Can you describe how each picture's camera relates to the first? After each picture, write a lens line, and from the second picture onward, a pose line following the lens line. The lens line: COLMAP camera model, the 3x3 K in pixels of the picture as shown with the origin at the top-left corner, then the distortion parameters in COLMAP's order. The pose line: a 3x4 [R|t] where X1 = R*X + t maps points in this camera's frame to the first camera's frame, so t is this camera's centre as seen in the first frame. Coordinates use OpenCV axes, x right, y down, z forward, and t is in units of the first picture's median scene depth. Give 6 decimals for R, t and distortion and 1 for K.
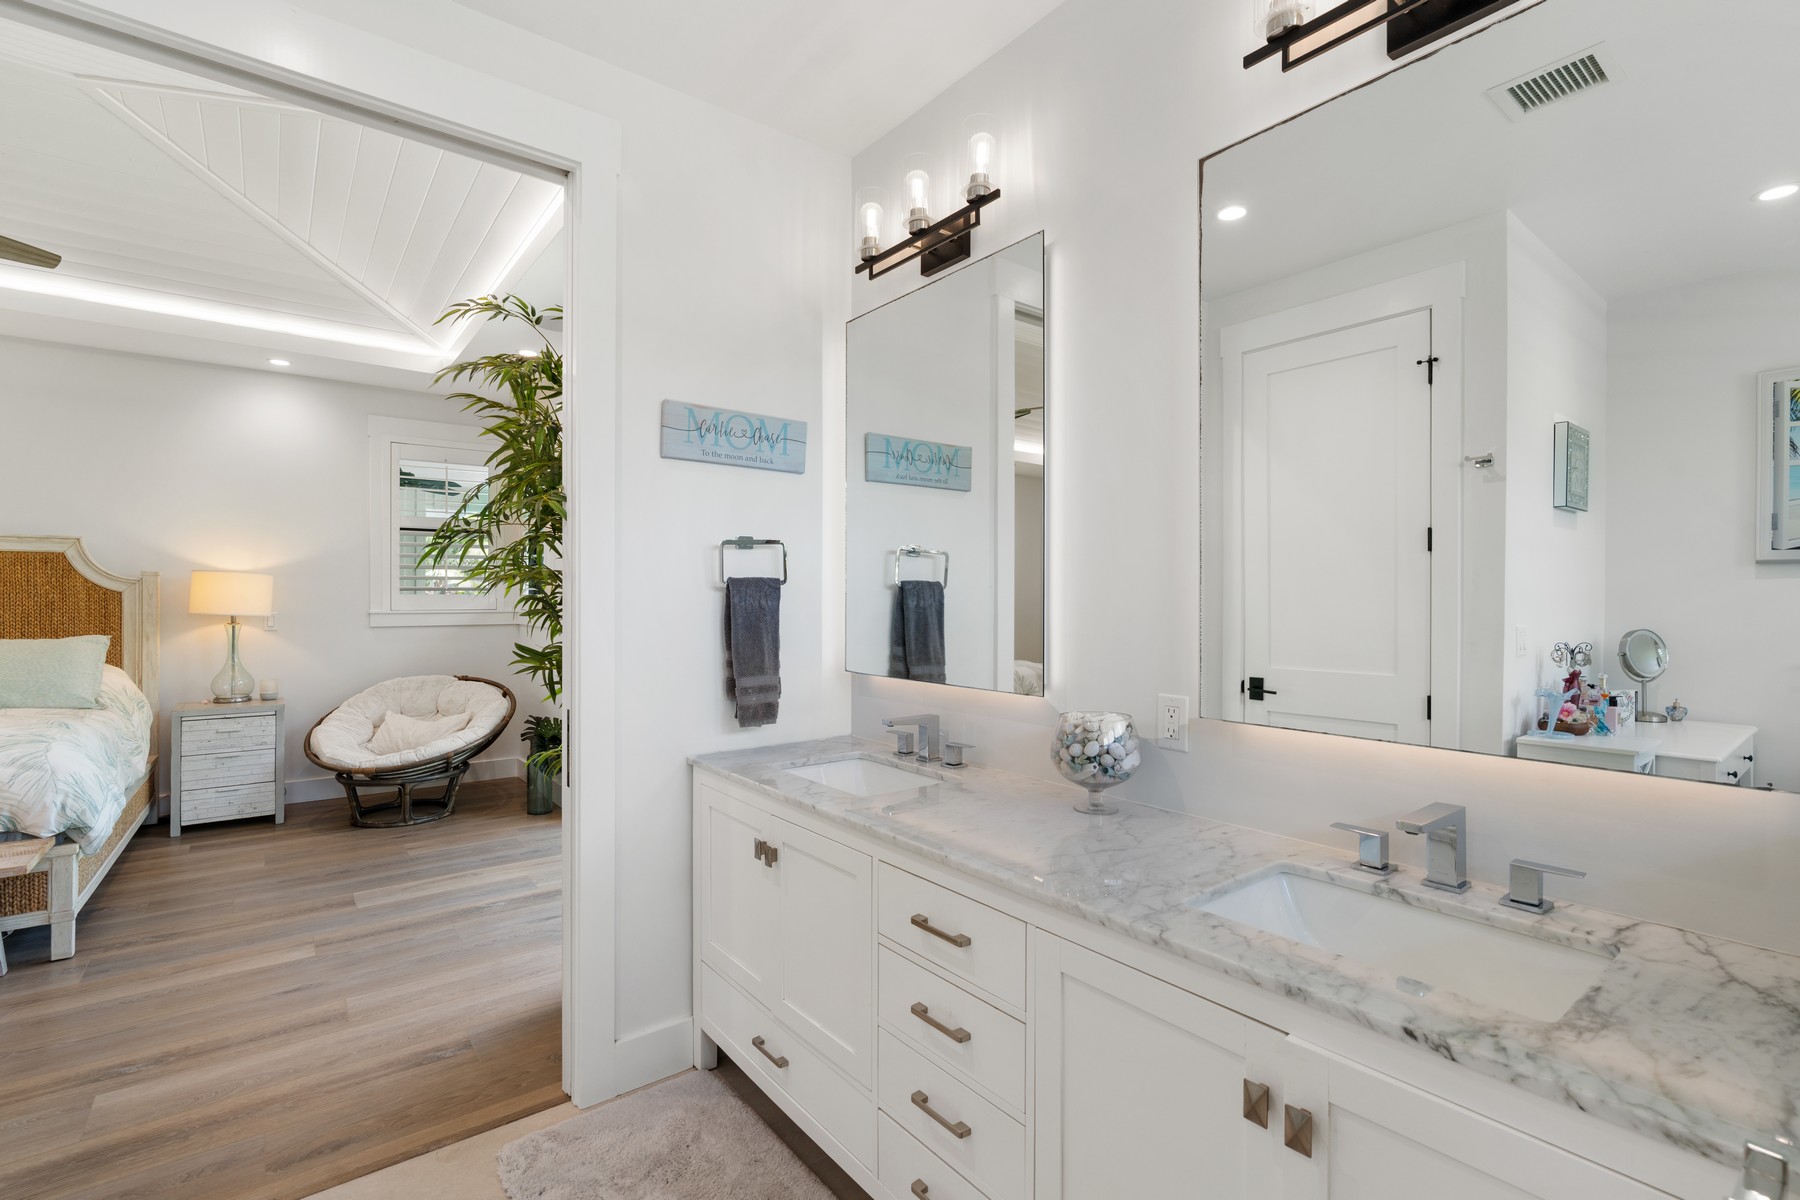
lens RADIAL K [[822.1, 0, 886.0], [0, 822.1, 594.8], [0, 0, 1]] dist [0.000260, 0.000292]
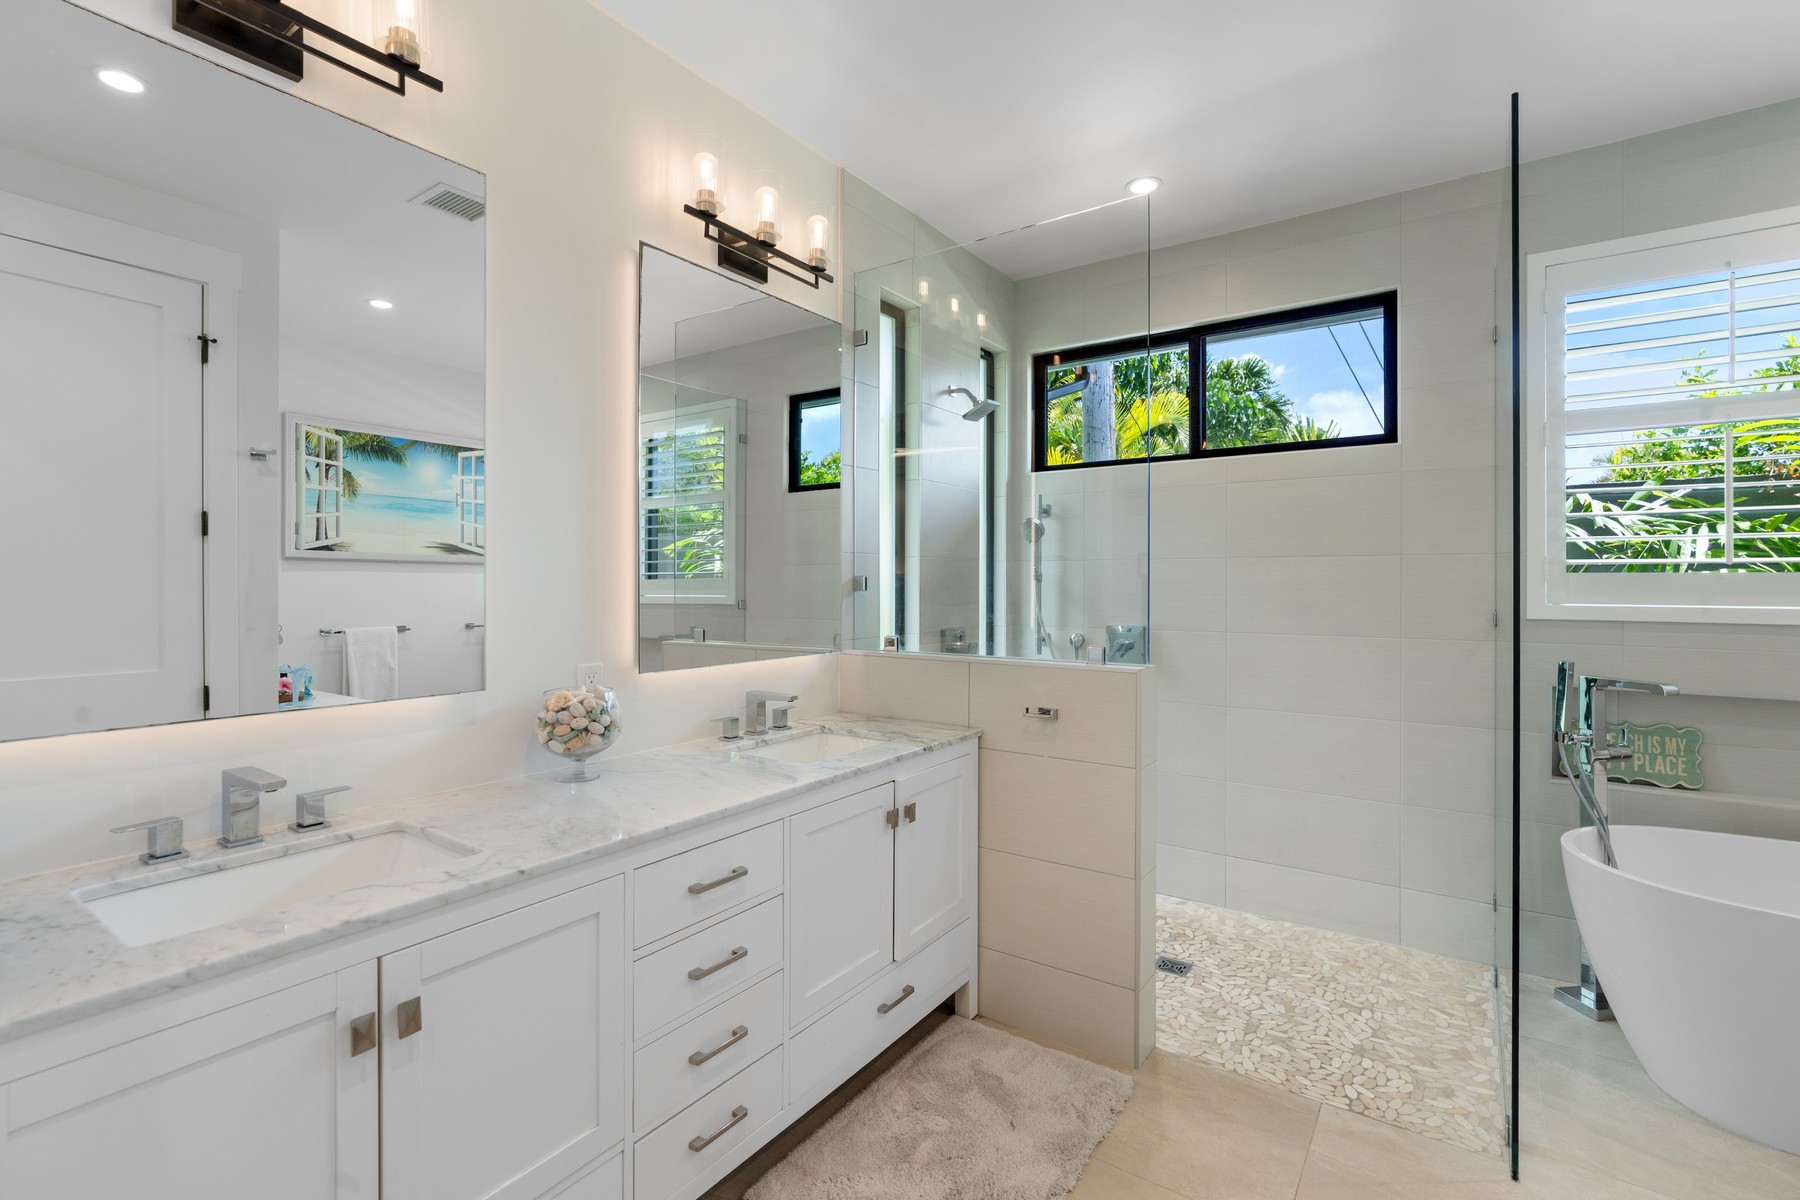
lens RADIAL K [[822.1, 0, 881.7], [0, 822.1, 589.4], [0, 0, 1]] dist [0.000260, 0.000292]
pose [[-0.292318, -0.001581, 0.956320, -0.673202], [-0.000376, 0.999999, 0.001538, 0.010238], [-0.956321, 0.000090, -0.292318, 0.710661]]
